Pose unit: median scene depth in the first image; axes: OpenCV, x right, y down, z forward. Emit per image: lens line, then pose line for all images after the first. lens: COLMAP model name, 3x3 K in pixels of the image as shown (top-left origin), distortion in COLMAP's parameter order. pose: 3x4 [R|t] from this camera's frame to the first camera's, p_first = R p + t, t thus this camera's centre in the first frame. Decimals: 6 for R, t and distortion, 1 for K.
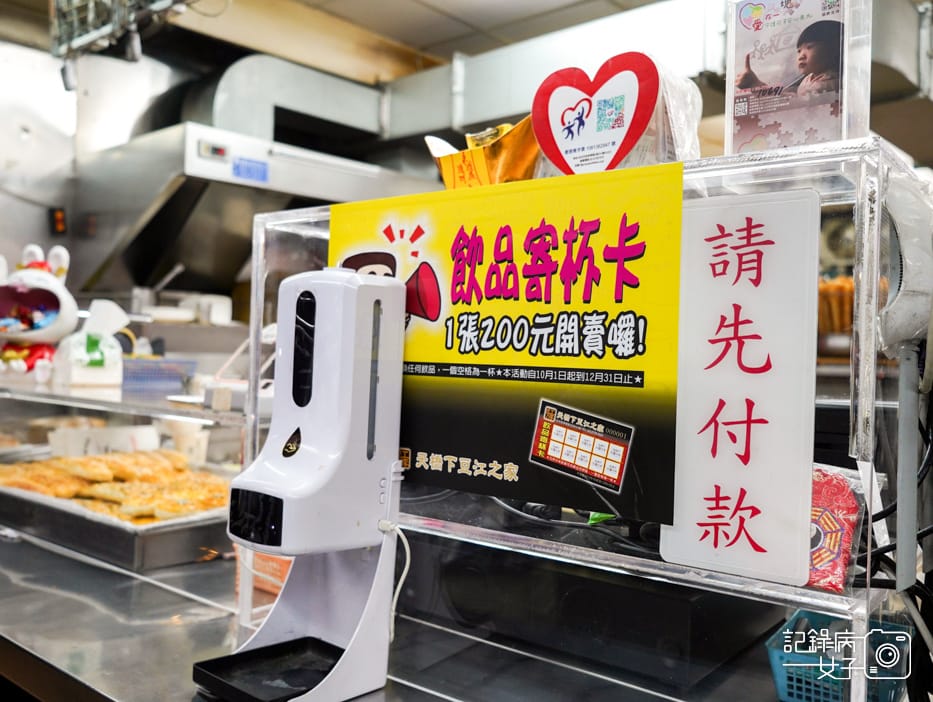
lens RADIAL K [[857.4, 0, 462.0], [0, 857.4, 351.0], [0, 0, 1]] dist [-0.007159, 0.000000]
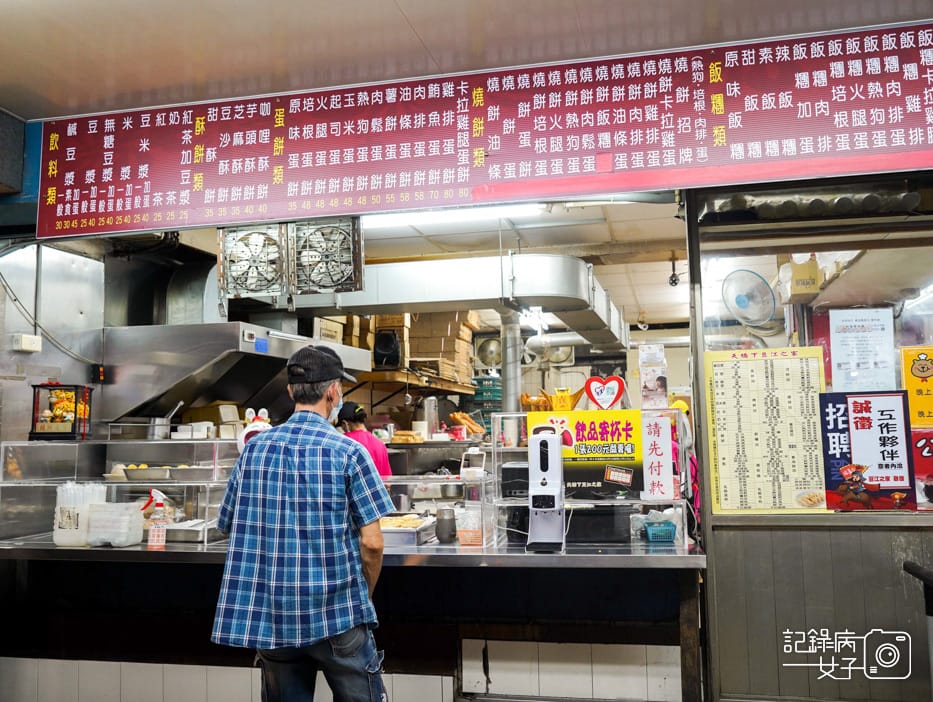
lens RADIAL K [[857.4, 0, 467.8], [0, 857.4, 347.5], [0, 0, 1]] dist [-0.007159, 0.000000]
pose [[0.879714, -0.002014, 0.475500, -2.380259], [0.044110, 0.996025, -0.077389, -0.210098], [-0.473454, 0.089055, 0.876305, -2.254791]]
